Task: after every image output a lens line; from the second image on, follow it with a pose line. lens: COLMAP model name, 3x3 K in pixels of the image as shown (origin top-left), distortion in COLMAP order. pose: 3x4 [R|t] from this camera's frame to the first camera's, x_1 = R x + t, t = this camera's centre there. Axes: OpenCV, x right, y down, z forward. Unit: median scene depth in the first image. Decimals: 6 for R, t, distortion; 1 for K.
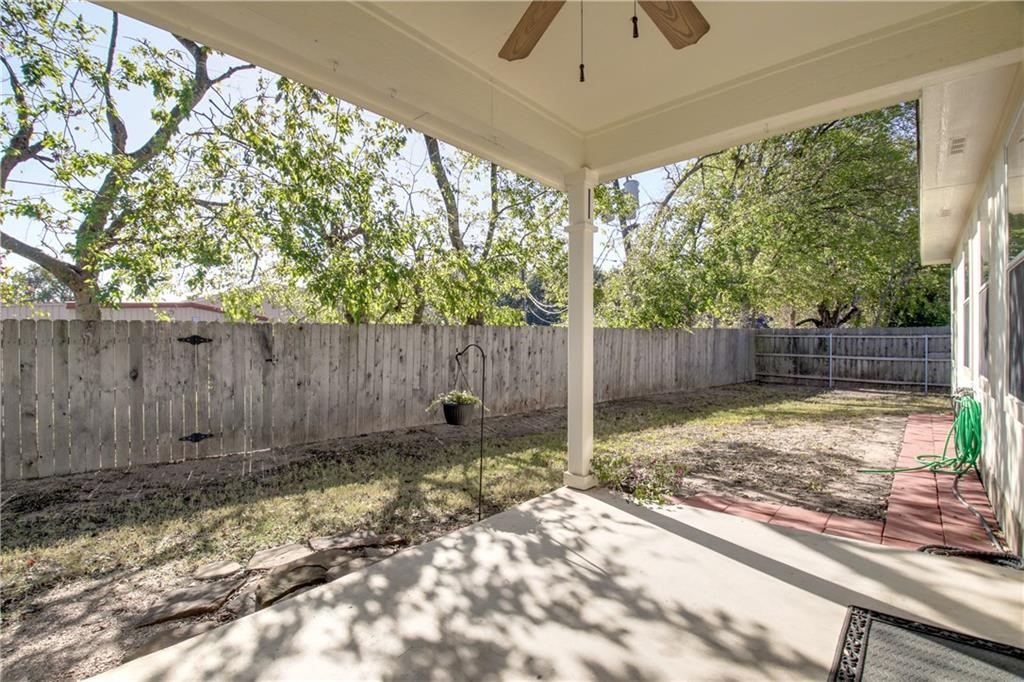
lens RADIAL K [[479.1, 0, 512.0], [0, 479.1, 341.0], [0, 0, 1]] dist [0.002036, -0.015882]
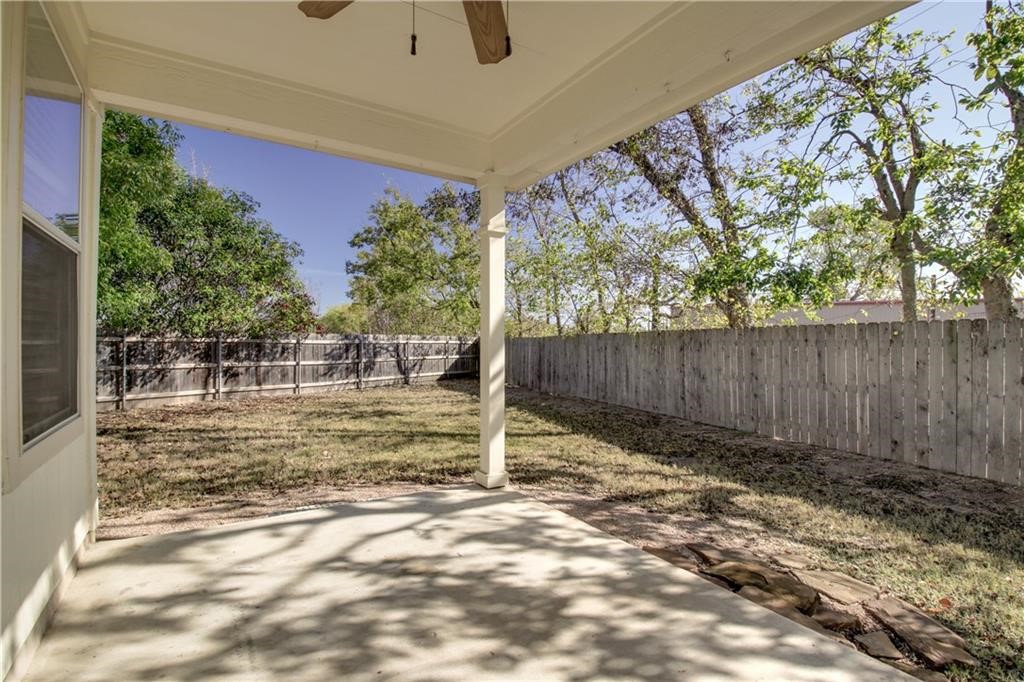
lens RADIAL K [[479.1, 0, 512.0], [0, 479.1, 341.0], [0, 0, 1]] dist [0.002036, -0.015882]
pose [[-0.278673, 0.003356, -0.960380, 0.603579], [-0.002516, 0.999988, 0.004225, -0.003814], [0.960383, 0.003594, -0.278661, 0.769278]]
